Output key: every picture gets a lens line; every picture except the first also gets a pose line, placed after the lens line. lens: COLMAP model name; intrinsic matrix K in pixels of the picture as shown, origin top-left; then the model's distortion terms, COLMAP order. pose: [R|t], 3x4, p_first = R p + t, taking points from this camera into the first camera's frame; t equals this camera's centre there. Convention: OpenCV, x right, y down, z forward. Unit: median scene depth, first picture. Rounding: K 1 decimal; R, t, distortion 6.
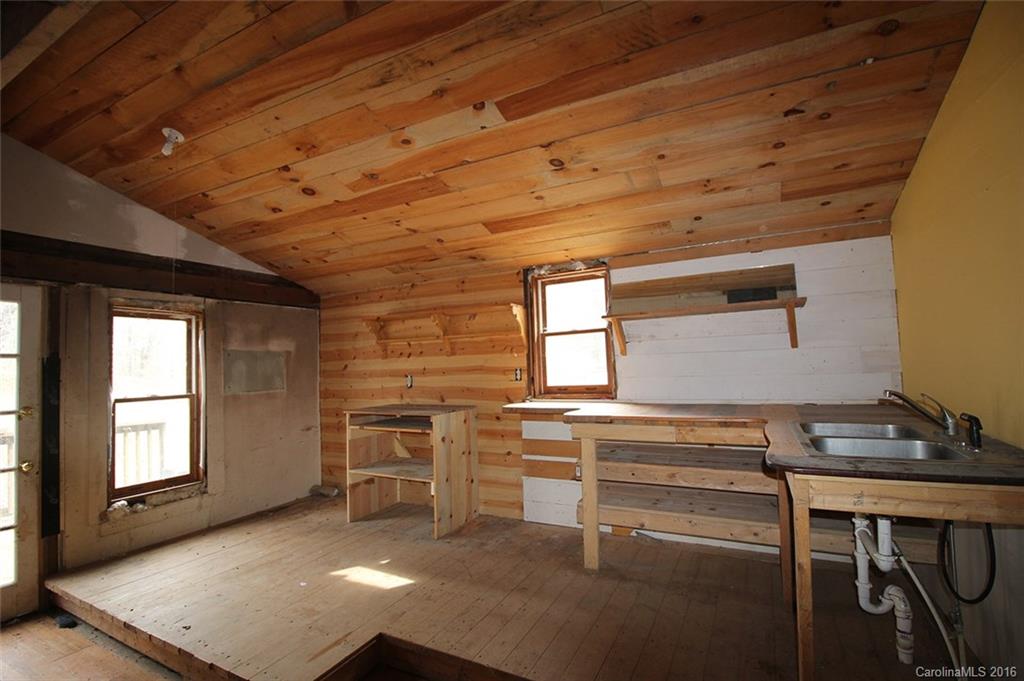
lens RADIAL K [[473.6, 0, 511.8], [0, 473.6, 334.6], [0, 0, 1]] dist [0.000112, -0.012102]
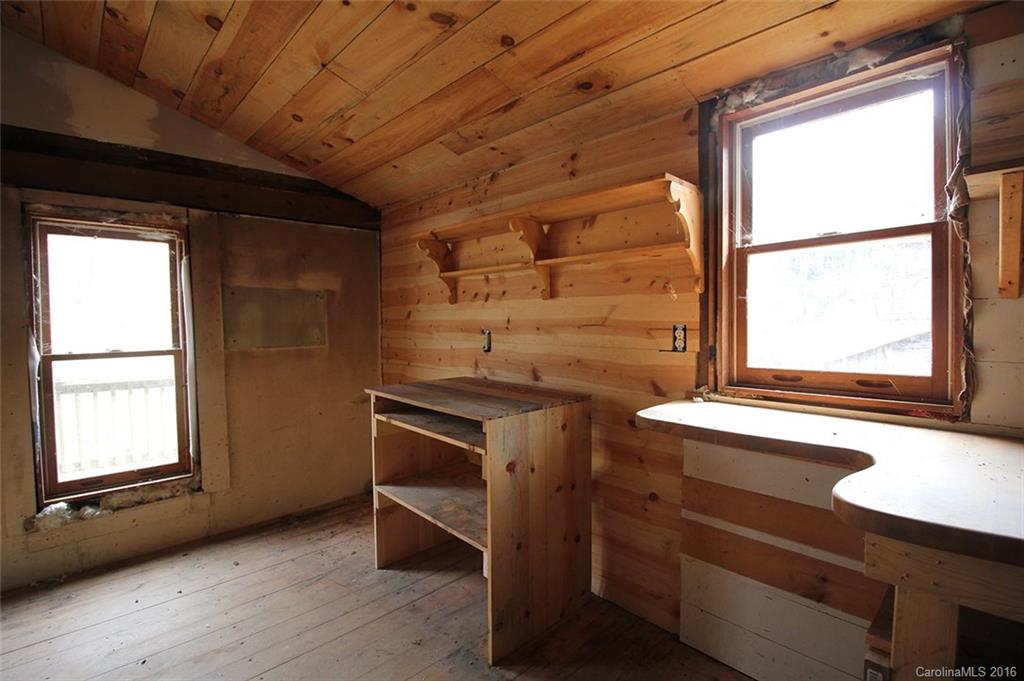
lens RADIAL K [[473.6, 0, 511.8], [0, 473.6, 334.6], [0, 0, 1]] dist [0.000112, -0.012102]
pose [[0.944901, 0.034606, -0.325522, 0.009606], [0.000223, 0.994328, 0.106354, 0.030866], [0.327357, -0.100566, 0.939534, 0.512779]]
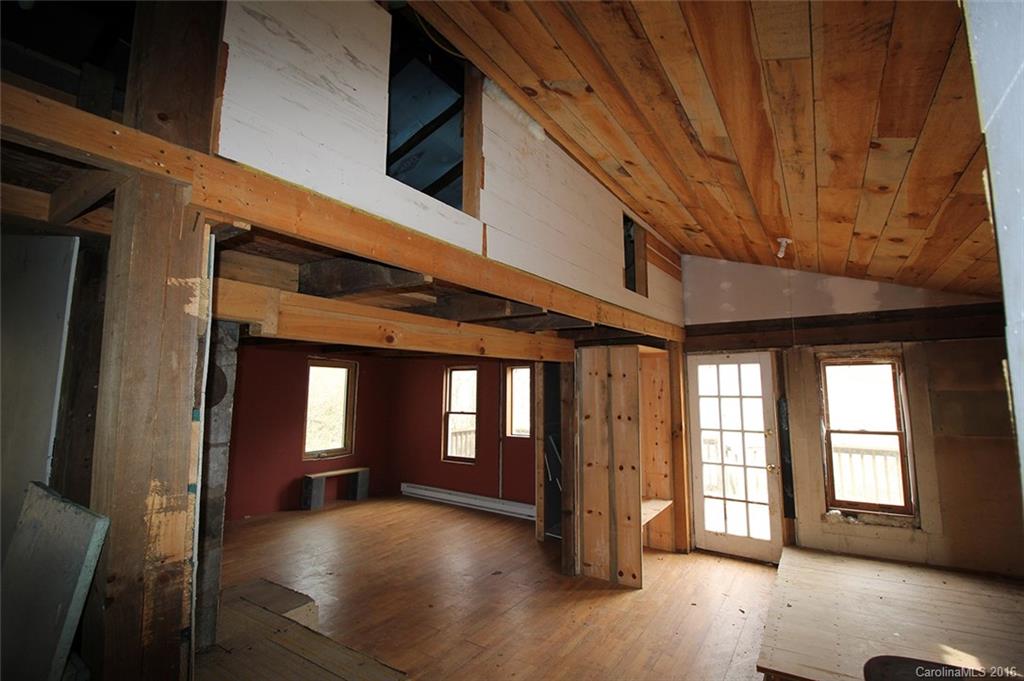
lens RADIAL K [[473.6, 0, 511.8], [0, 473.6, 334.6], [0, 0, 1]] dist [0.000112, -0.012102]
pose [[-0.095586, -0.084883, -0.991795, 0.501583], [0.067055, 0.993545, -0.091496, -0.057789], [0.993160, -0.075251, -0.089277, 0.225547]]
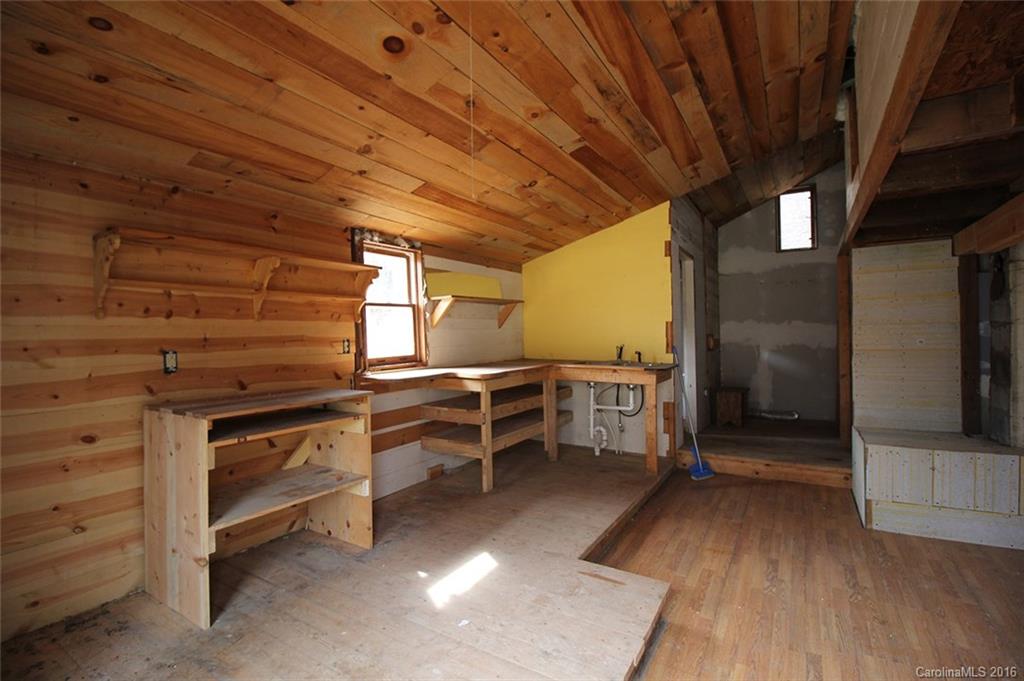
lens RADIAL K [[473.6, 0, 511.8], [0, 473.6, 334.6], [0, 0, 1]] dist [0.000112, -0.012102]
pose [[0.063654, 0.031701, 0.997468, -0.849020], [-0.045310, 0.998556, -0.028844, 0.074937], [-0.996943, -0.043359, 0.064999, 0.648914]]
